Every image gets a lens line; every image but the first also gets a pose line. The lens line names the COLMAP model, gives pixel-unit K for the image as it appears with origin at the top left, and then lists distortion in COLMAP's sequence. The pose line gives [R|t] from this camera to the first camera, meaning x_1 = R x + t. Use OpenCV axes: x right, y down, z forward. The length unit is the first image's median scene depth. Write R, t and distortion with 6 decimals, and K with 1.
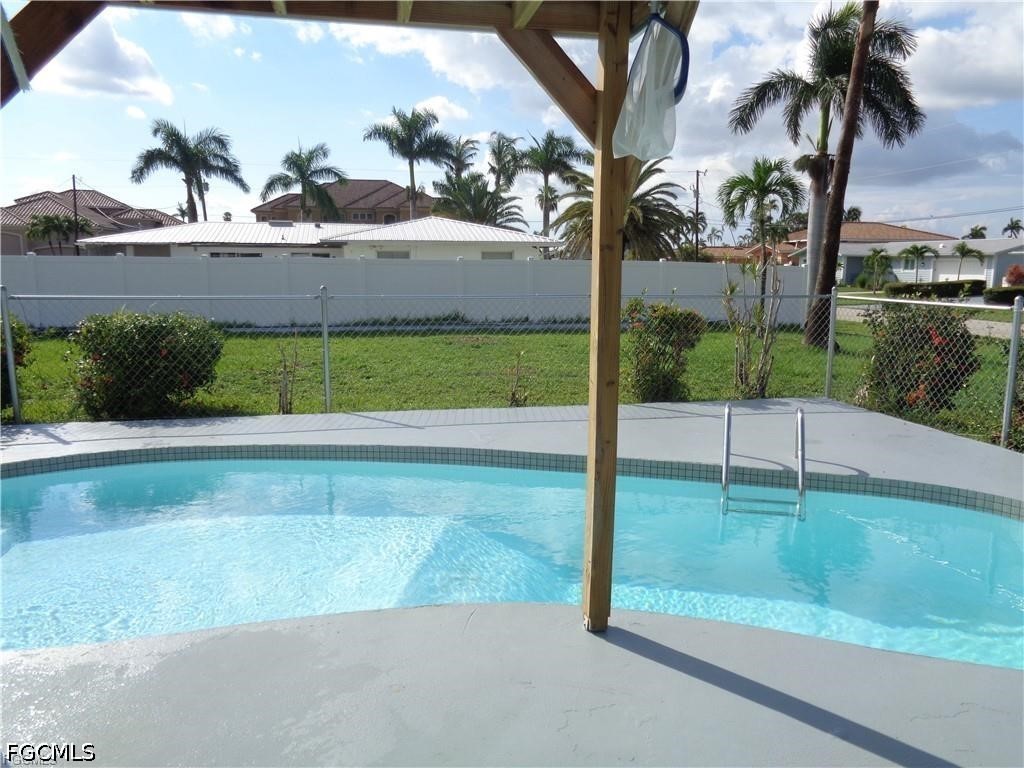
lens RADIAL K [[762.0, 0, 512.0], [0, 762.0, 384.0], [0, 0, 1]] dist [-0.001696, 0.004729]
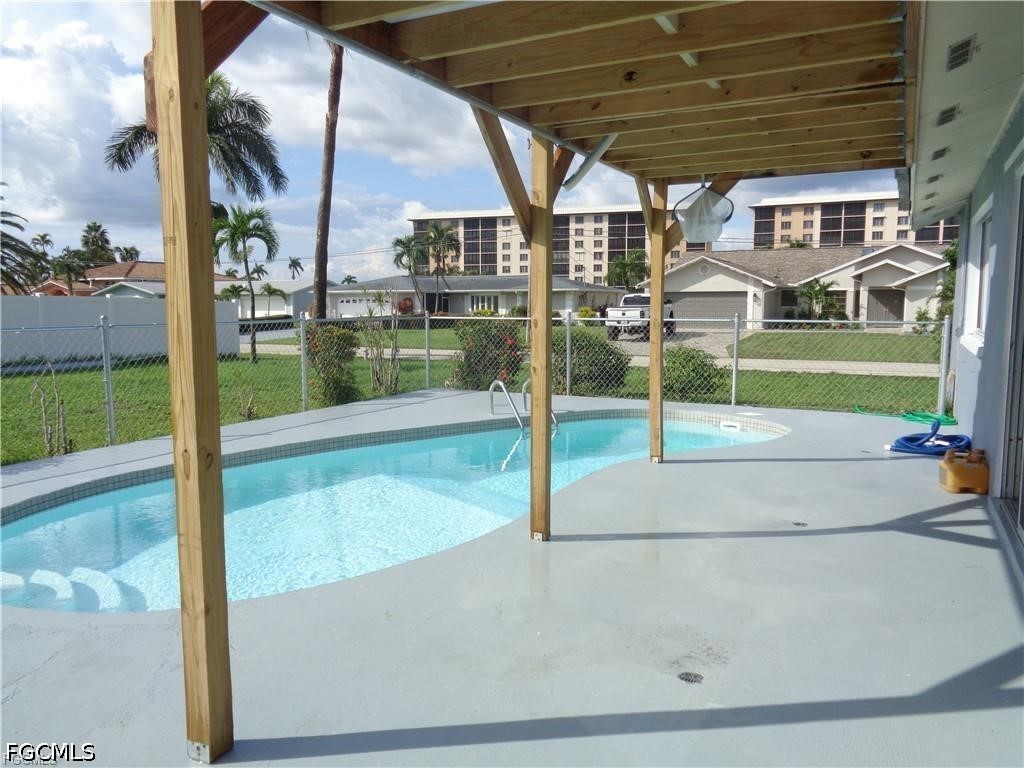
lens RADIAL K [[762.0, 0, 512.0], [0, 762.0, 384.0], [0, 0, 1]] dist [-0.001696, 0.004729]
pose [[0.633827, -0.088430, 0.768403, -0.170212], [0.127418, 0.991808, 0.009038, 0.004312], [-0.762907, 0.092180, 0.639902, -0.004386]]
